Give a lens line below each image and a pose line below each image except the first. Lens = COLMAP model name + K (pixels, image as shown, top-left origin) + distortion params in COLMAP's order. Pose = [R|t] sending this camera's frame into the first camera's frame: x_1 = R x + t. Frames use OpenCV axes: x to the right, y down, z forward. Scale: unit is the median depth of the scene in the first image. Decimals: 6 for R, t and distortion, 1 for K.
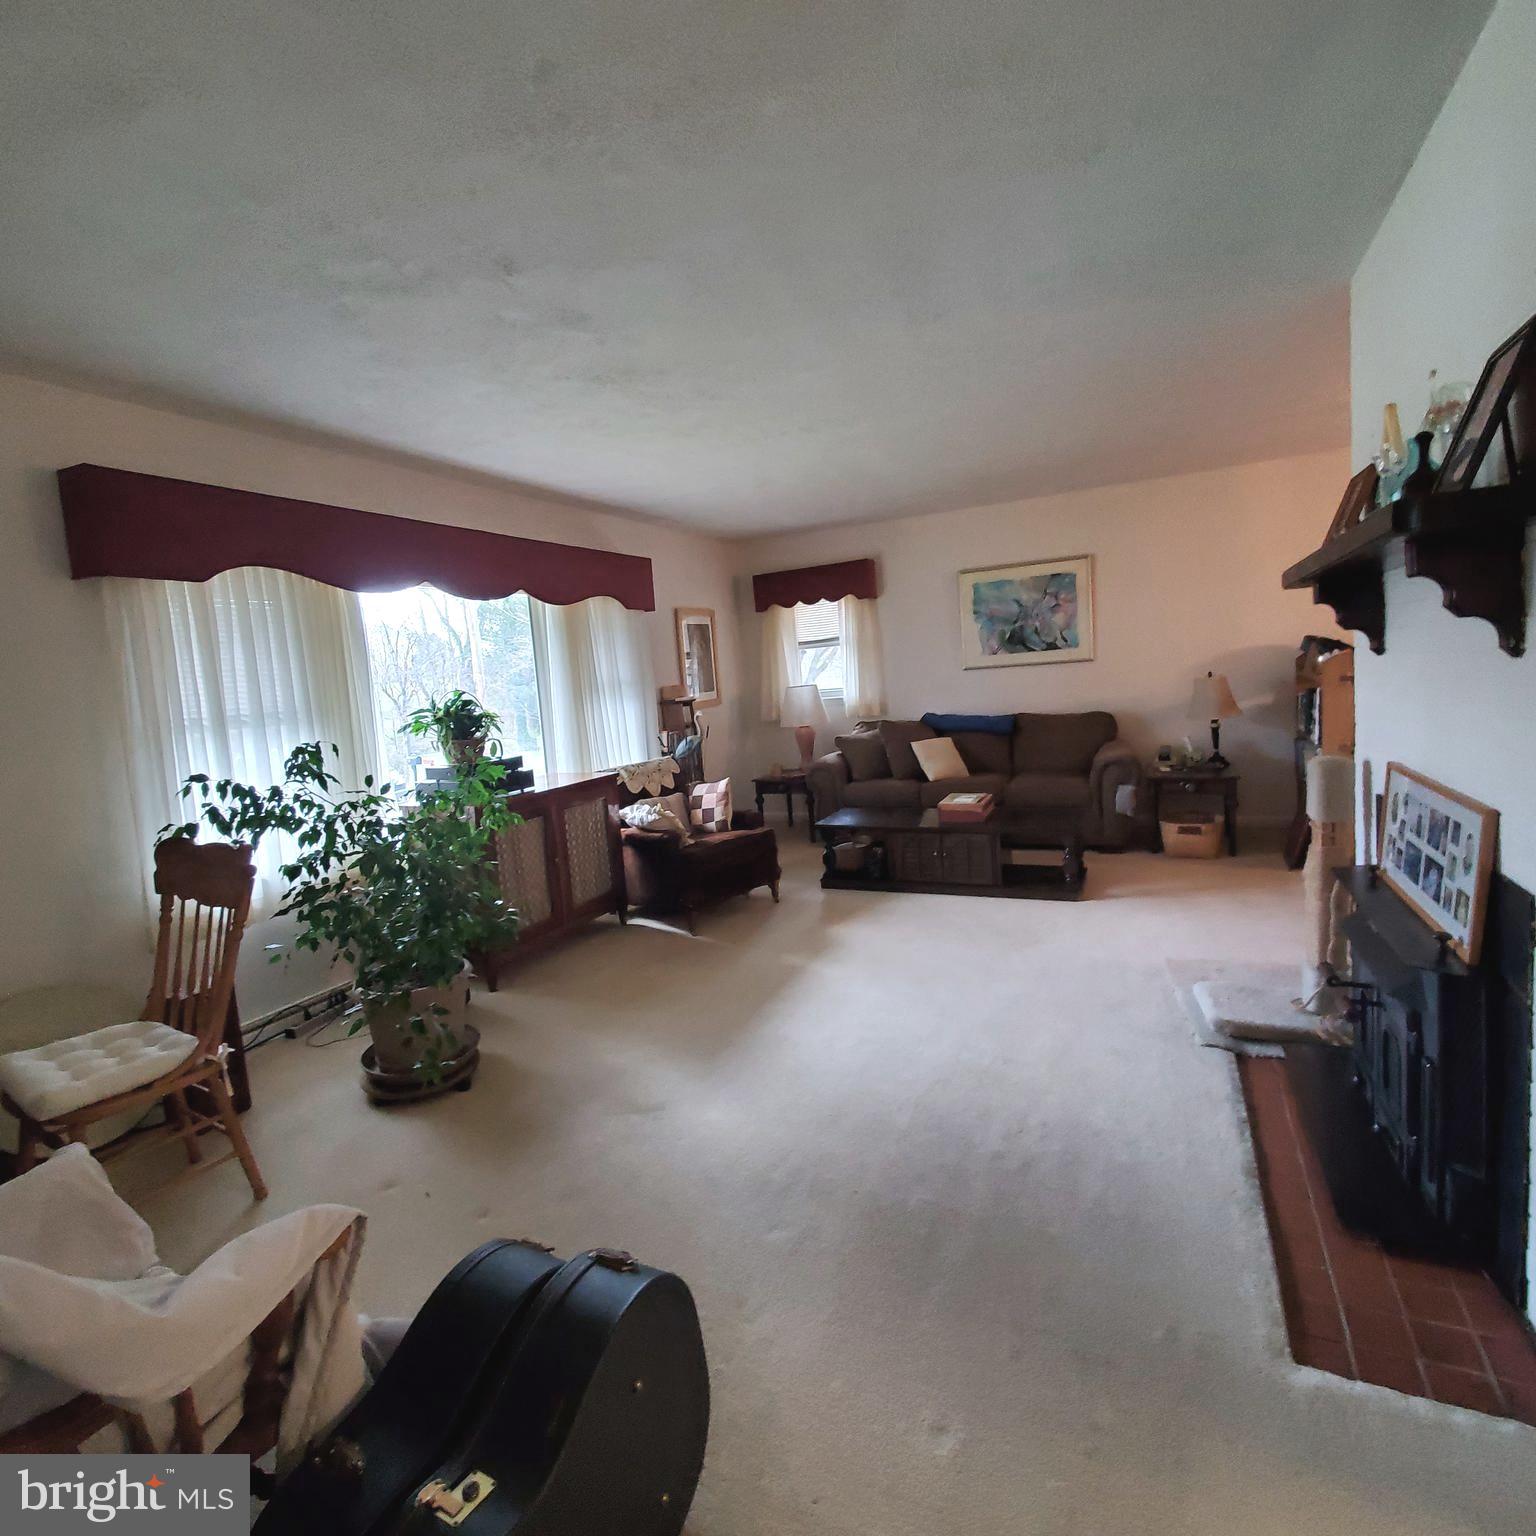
lens RADIAL K [[812.6, 0, 752.4], [0, 812.6, 753.9], [0, 0, 1]] dist [0.000629, -0.000976]
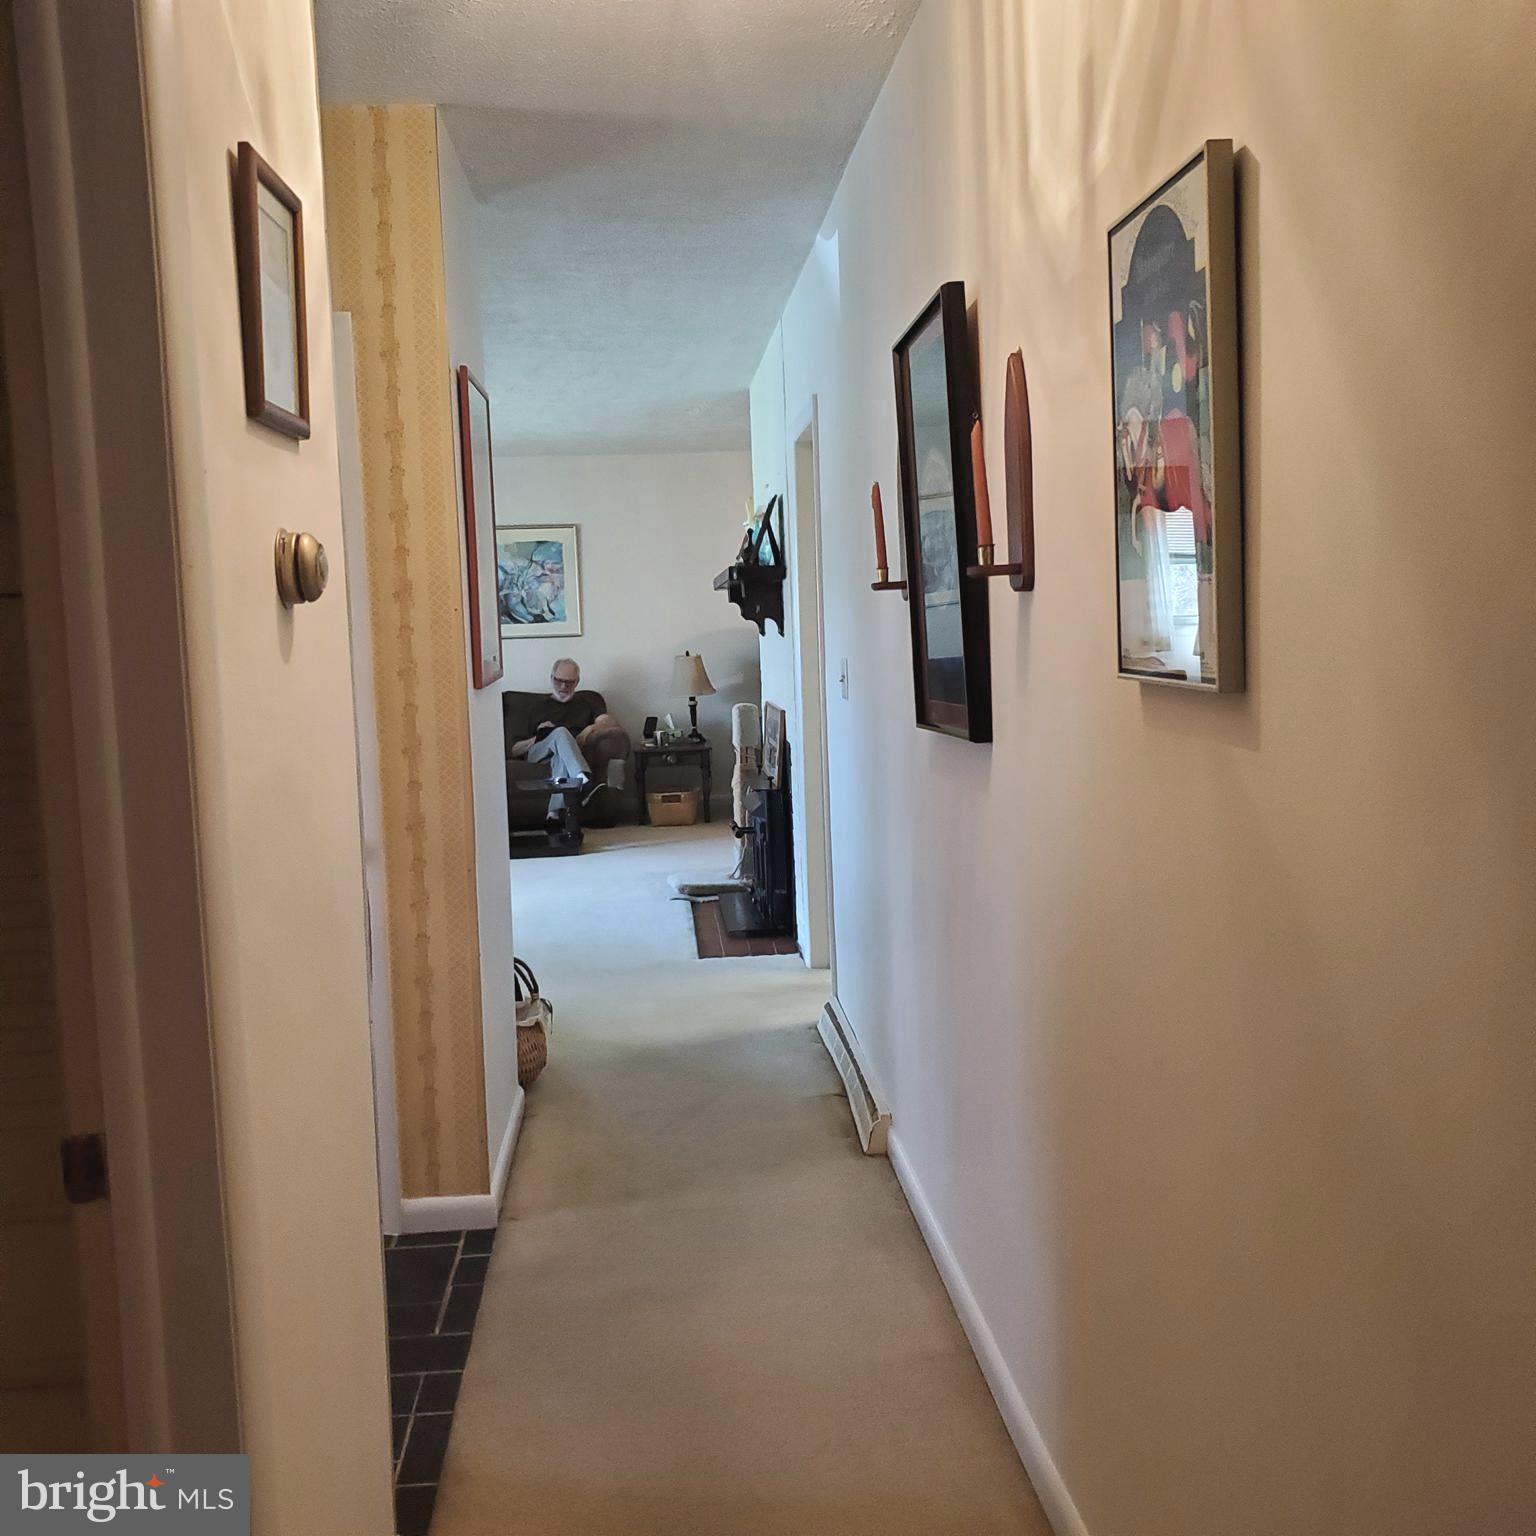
lens RADIAL K [[1564.2, 0, 743.1], [0, 1564.2, 738.7], [0, 0, 1]] dist [0.177193, -0.519571]
pose [[0.867072, 0.004082, 0.498166, -0.379970], [0.019422, 0.998929, -0.041990, 0.099127], [-0.497804, 0.046083, 0.866064, -0.781115]]
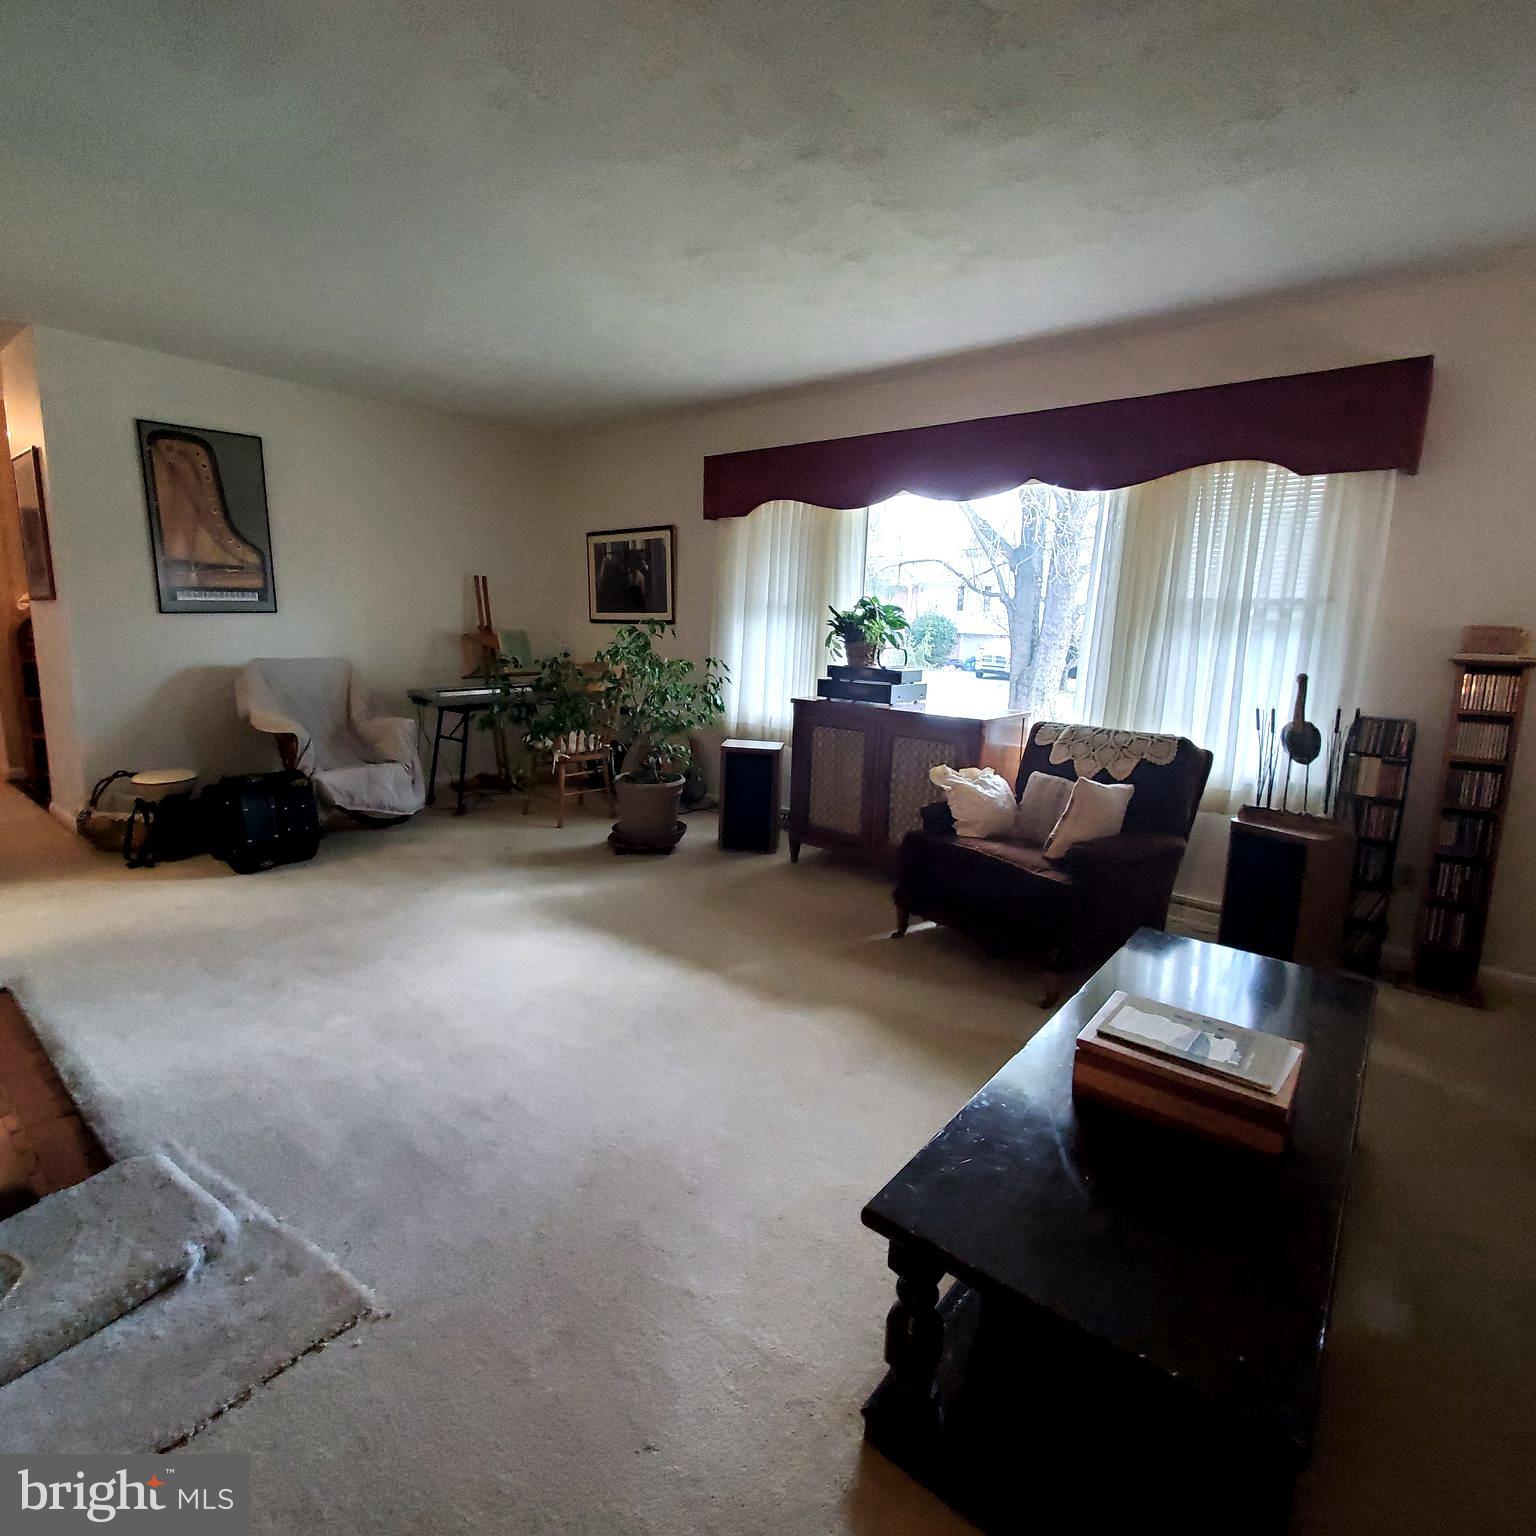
lens RADIAL K [[812.6, 0, 752.4], [0, 812.6, 753.9], [0, 0, 1]] dist [0.000629, -0.000976]
pose [[-0.218336, 0.236911, -0.946680, 0.523915], [-0.101637, 0.959288, 0.263507, -0.109303], [0.970567, 0.153750, -0.185368, 0.797636]]
